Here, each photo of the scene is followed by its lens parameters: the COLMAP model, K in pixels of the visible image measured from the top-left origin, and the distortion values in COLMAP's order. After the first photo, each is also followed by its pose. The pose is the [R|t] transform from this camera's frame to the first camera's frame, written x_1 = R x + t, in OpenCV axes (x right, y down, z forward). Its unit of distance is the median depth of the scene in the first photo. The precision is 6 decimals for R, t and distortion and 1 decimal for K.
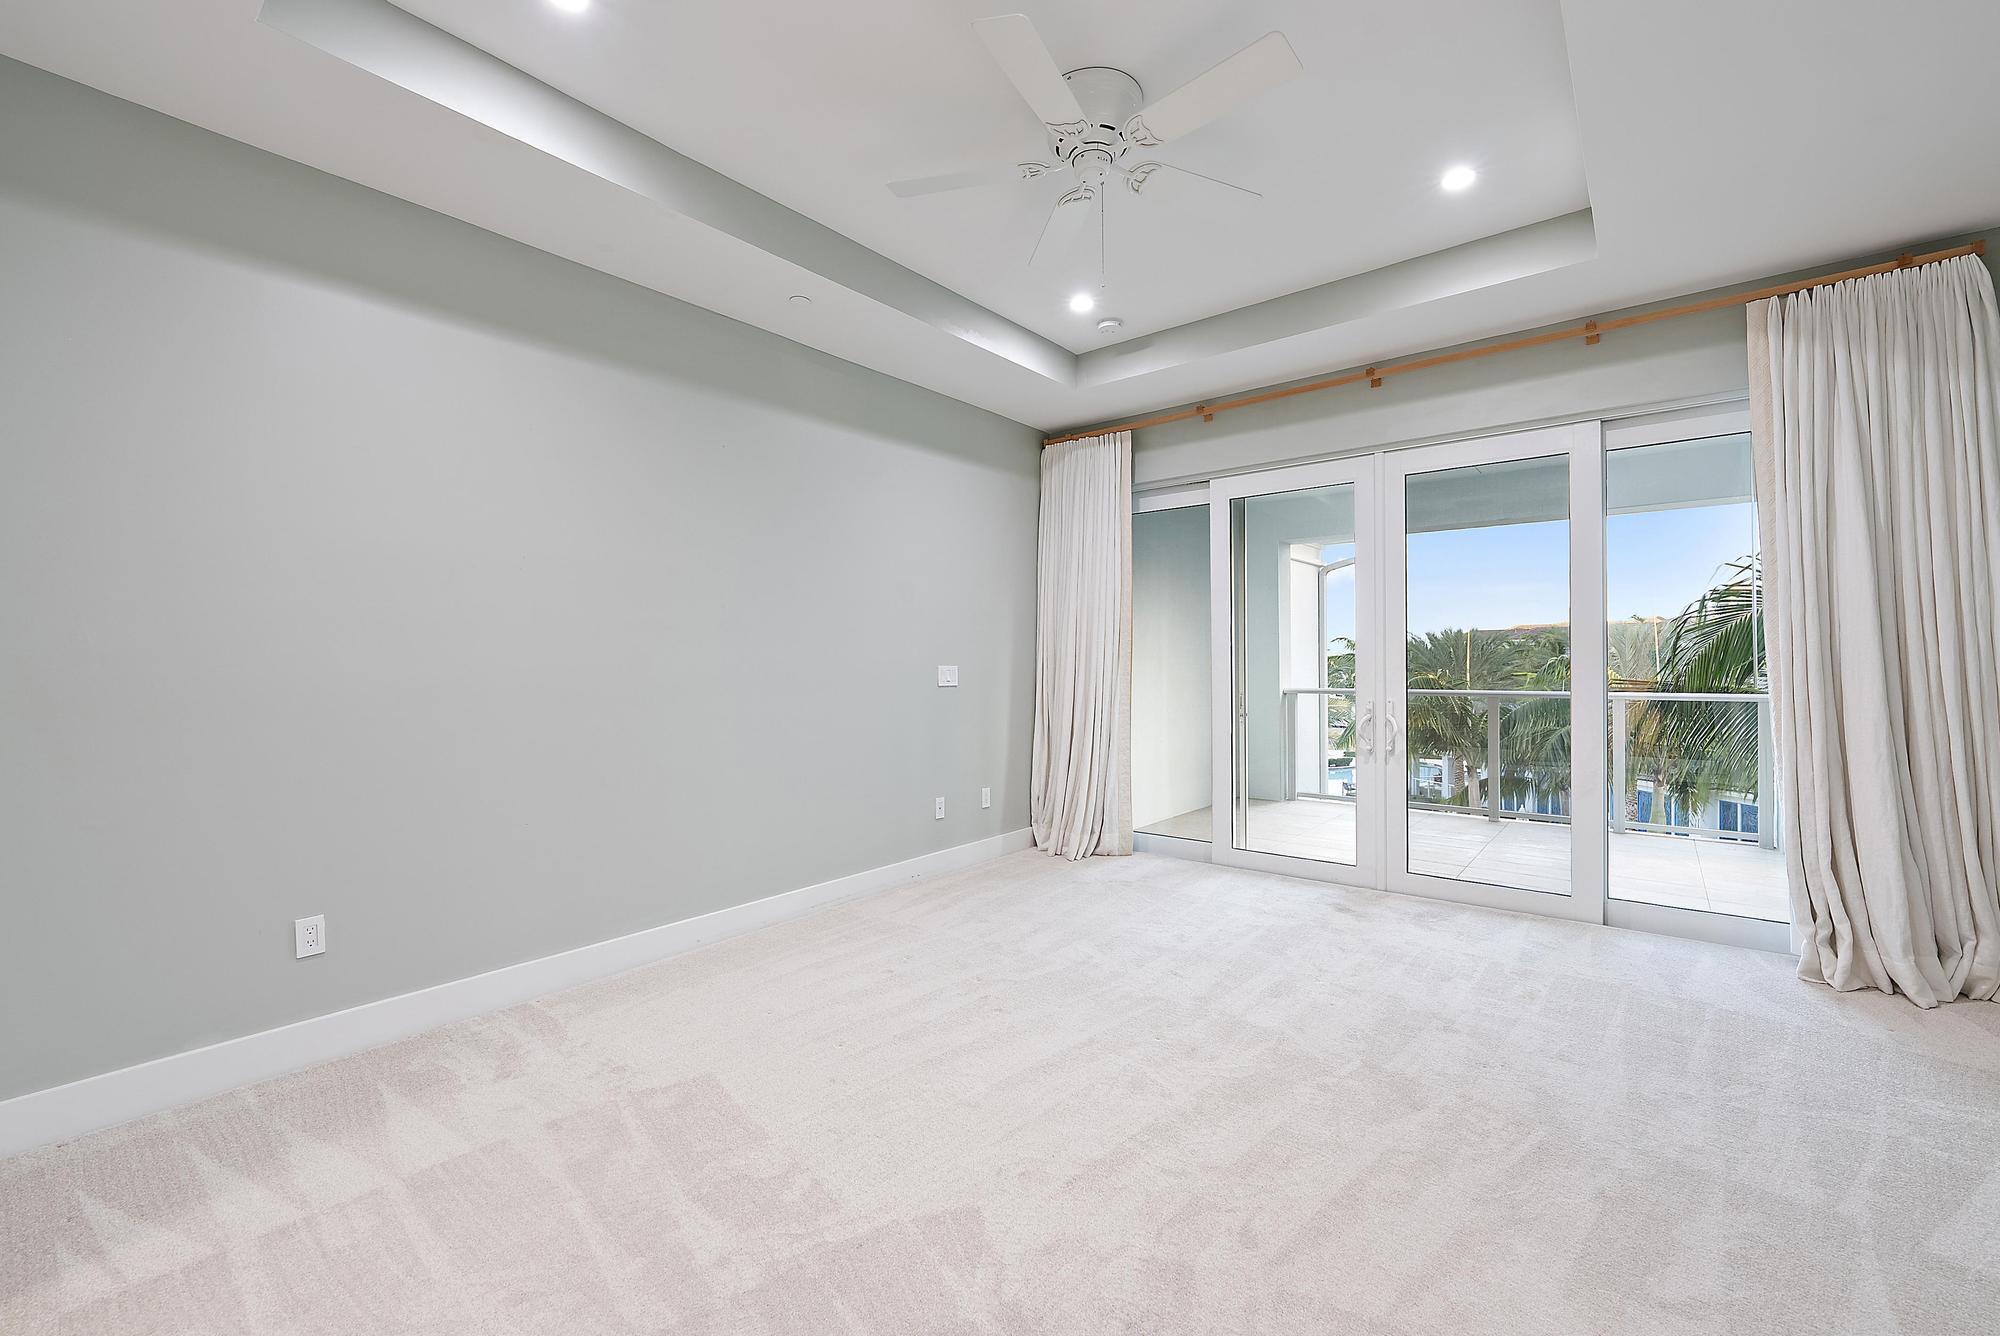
lens RADIAL K [[802.6, 0, 999.2], [0, 802.6, 660.4], [0, 0, 1]] dist [-0.000310, -0.000113]
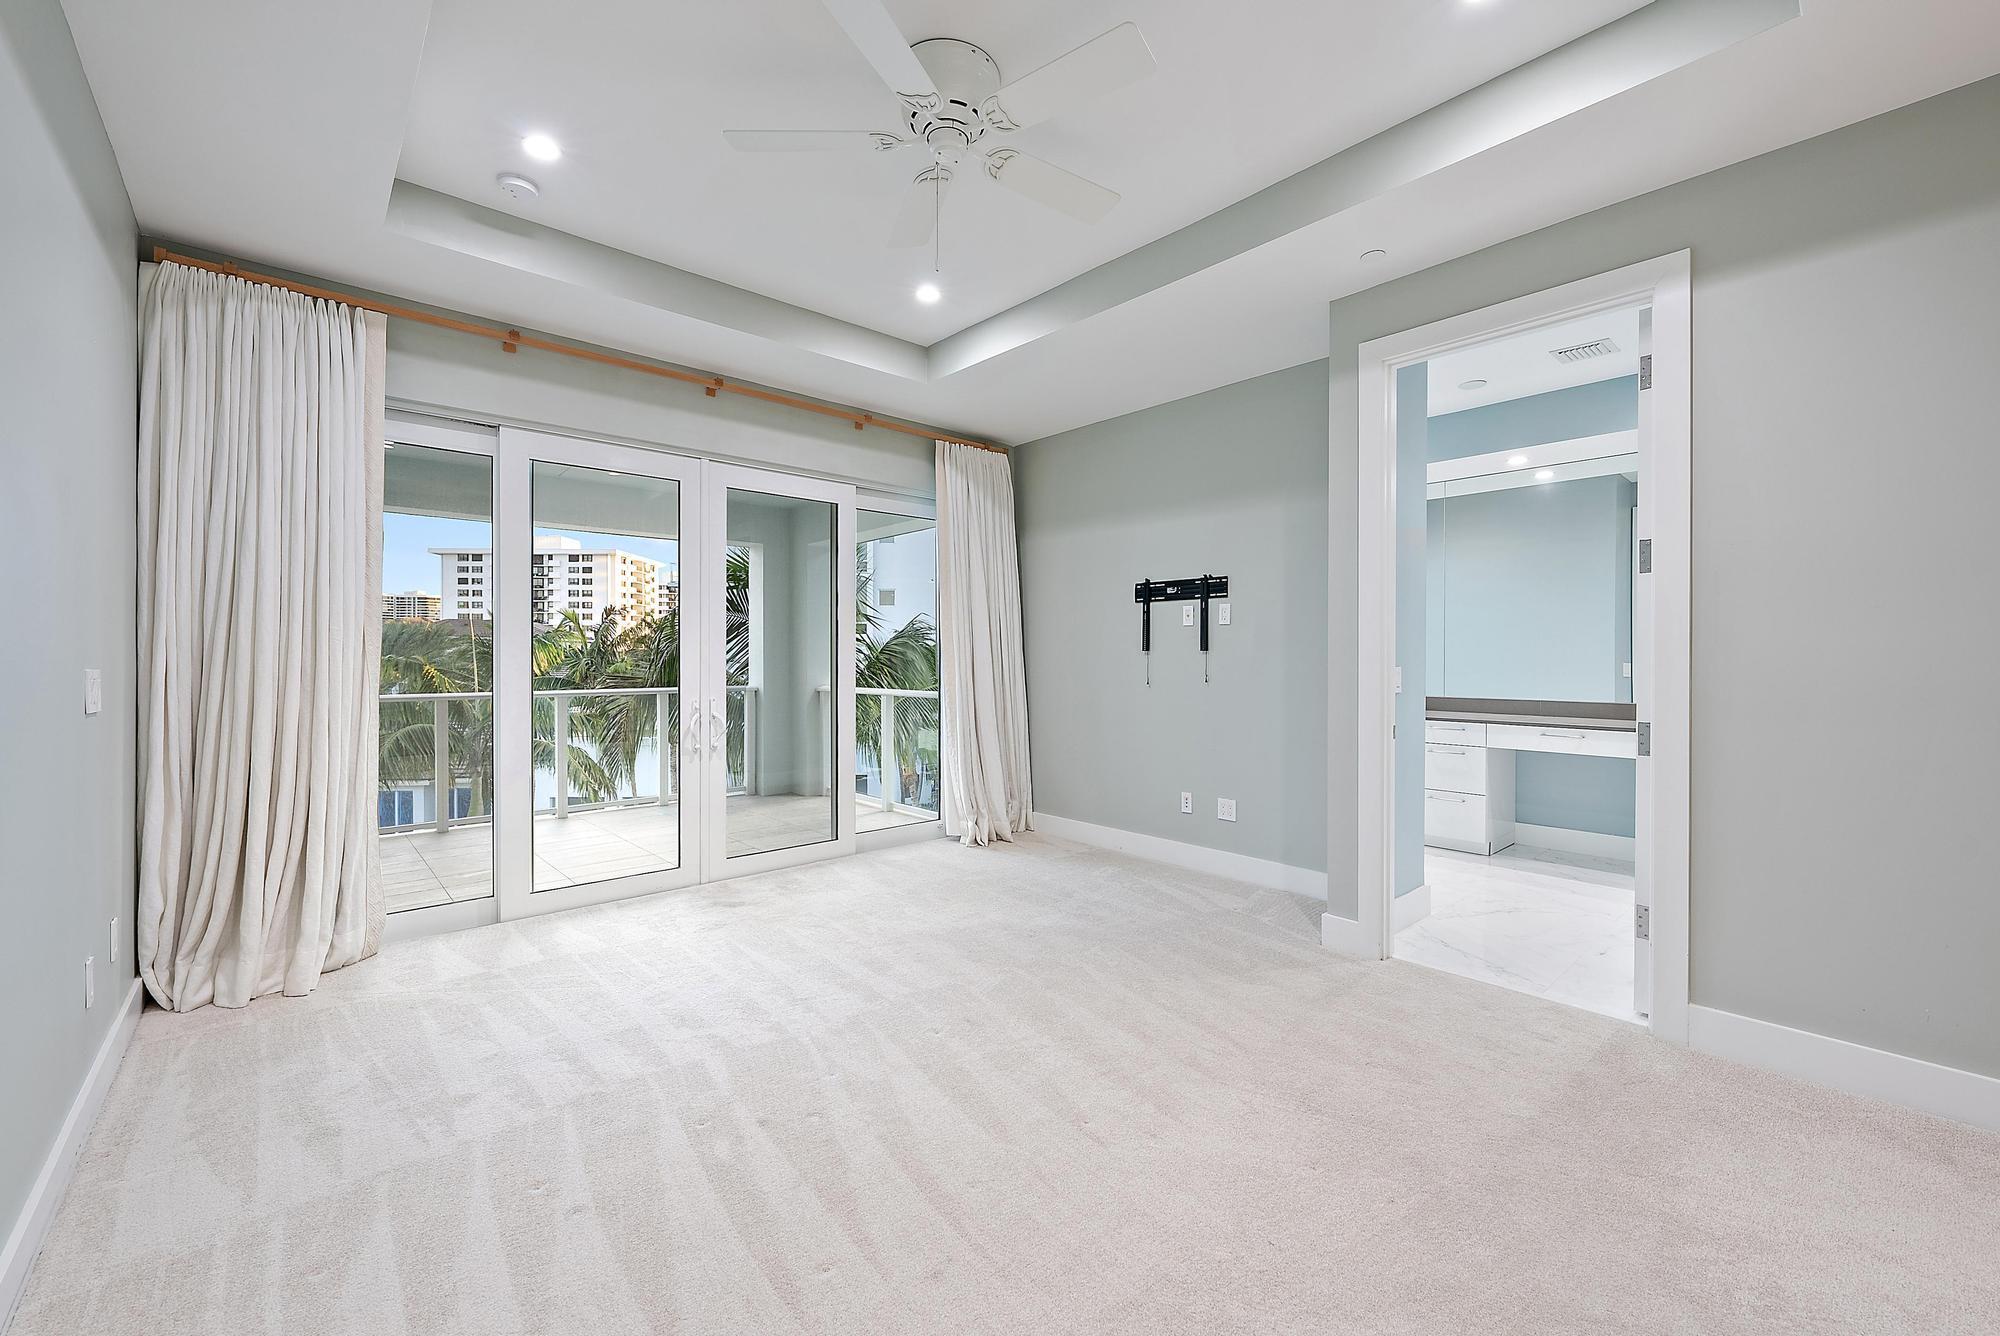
lens RADIAL K [[802.6, 0, 999.2], [0, 802.6, 660.4], [0, 0, 1]] dist [-0.000310, -0.000113]
pose [[0.167633, 0.001799, 0.985848, -0.423947], [-0.004141, 0.999991, -0.001121, -0.000883], [-0.985841, -0.003894, 0.167639, 0.401498]]
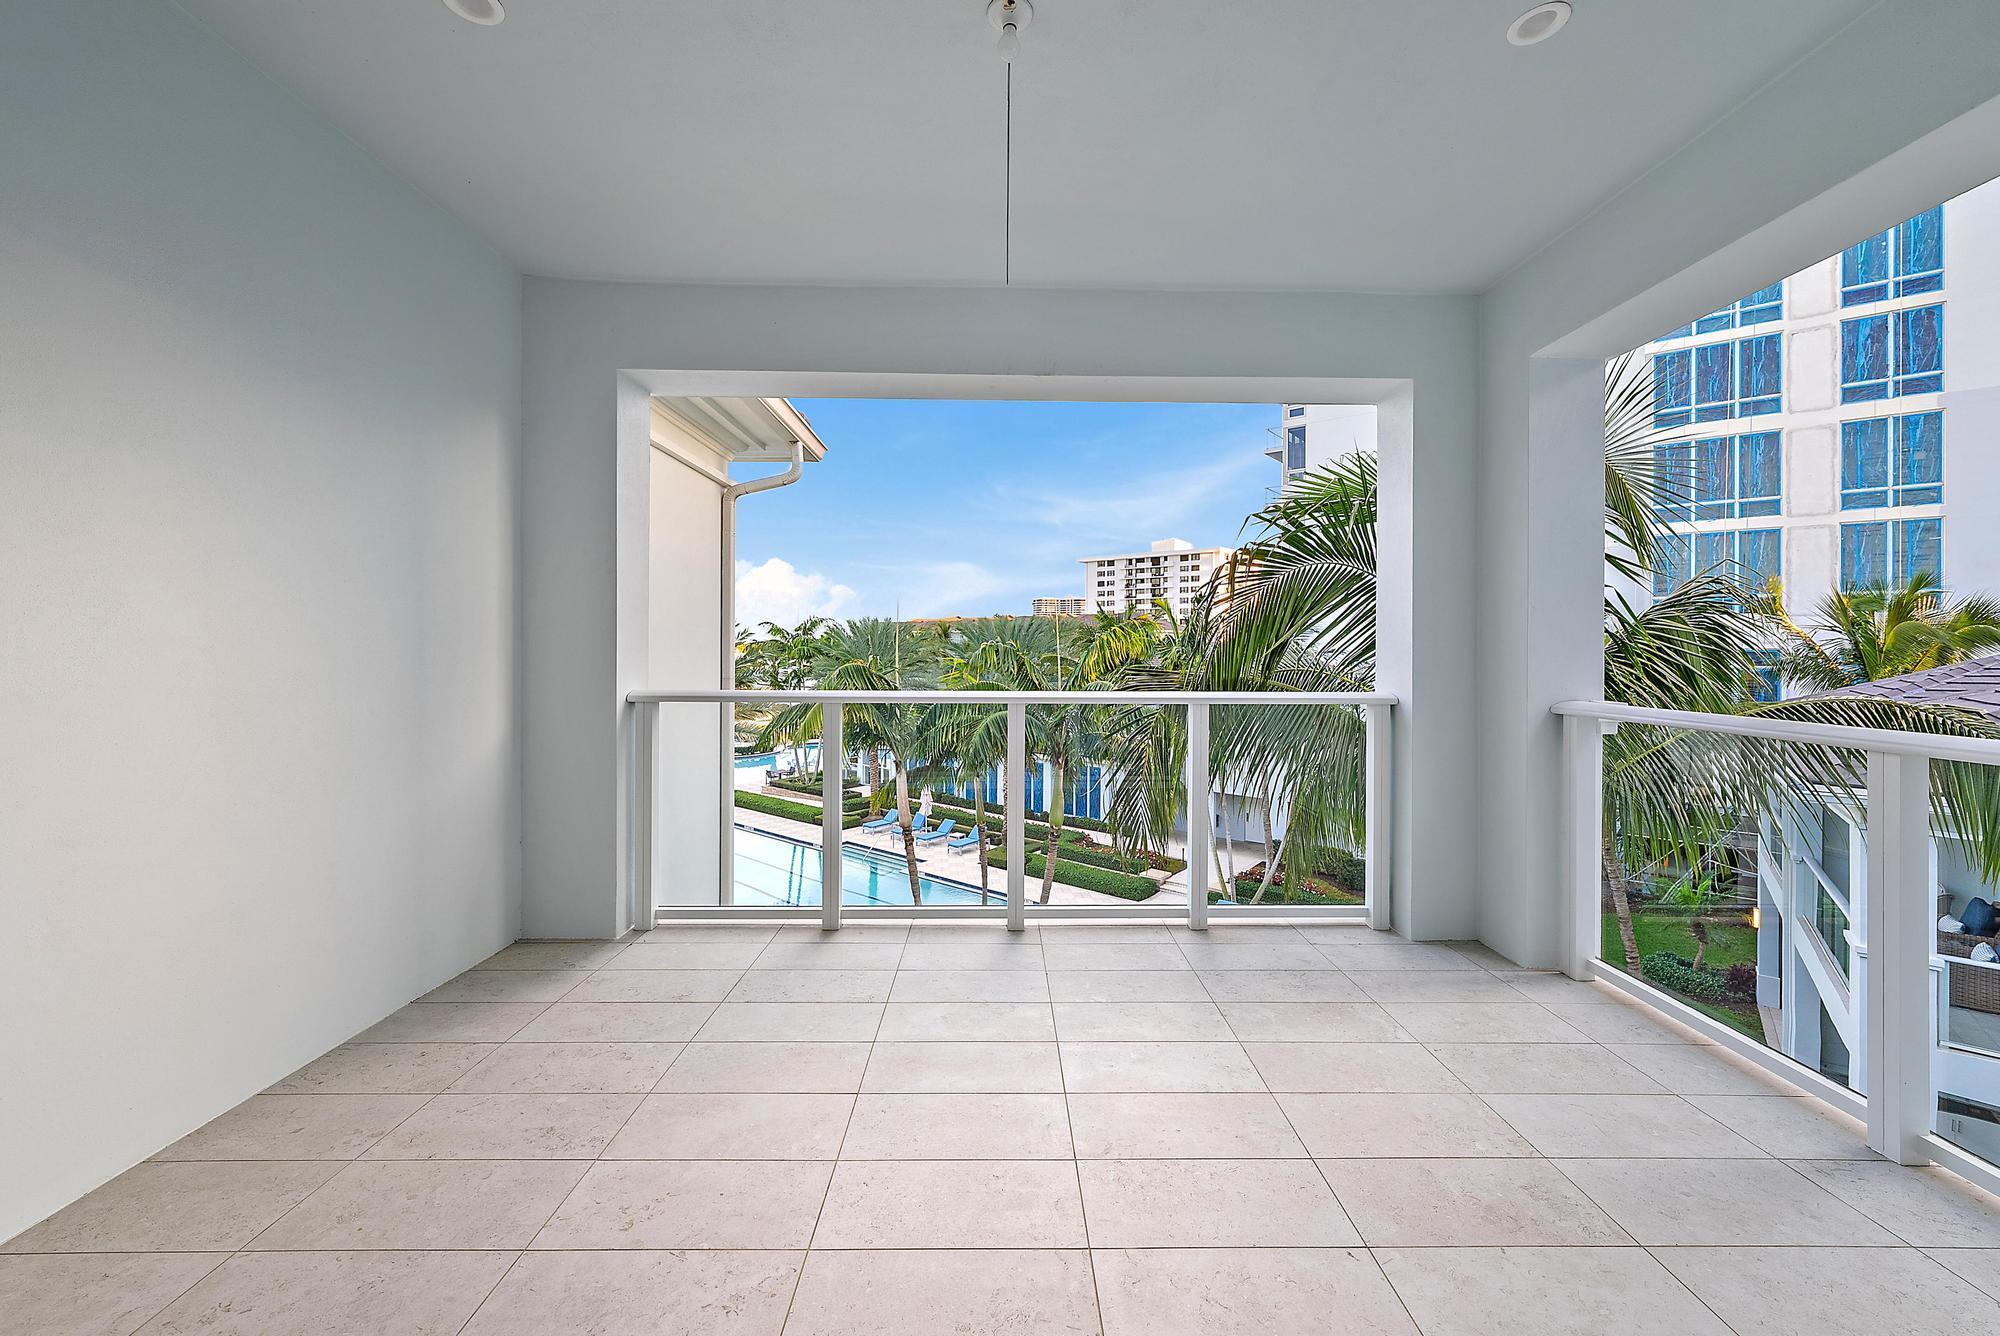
lens RADIAL K [[797.4, 0, 1006.0], [0, 797.4, 663.7], [0, 0, 1]] dist [-0.000318, -0.000278]
pose [[0.767911, -0.000463, 0.640557, 0.380260], [-0.016369, 0.999659, 0.020346, 0.008924], [-0.640348, -0.026110, 0.767641, 0.847168]]
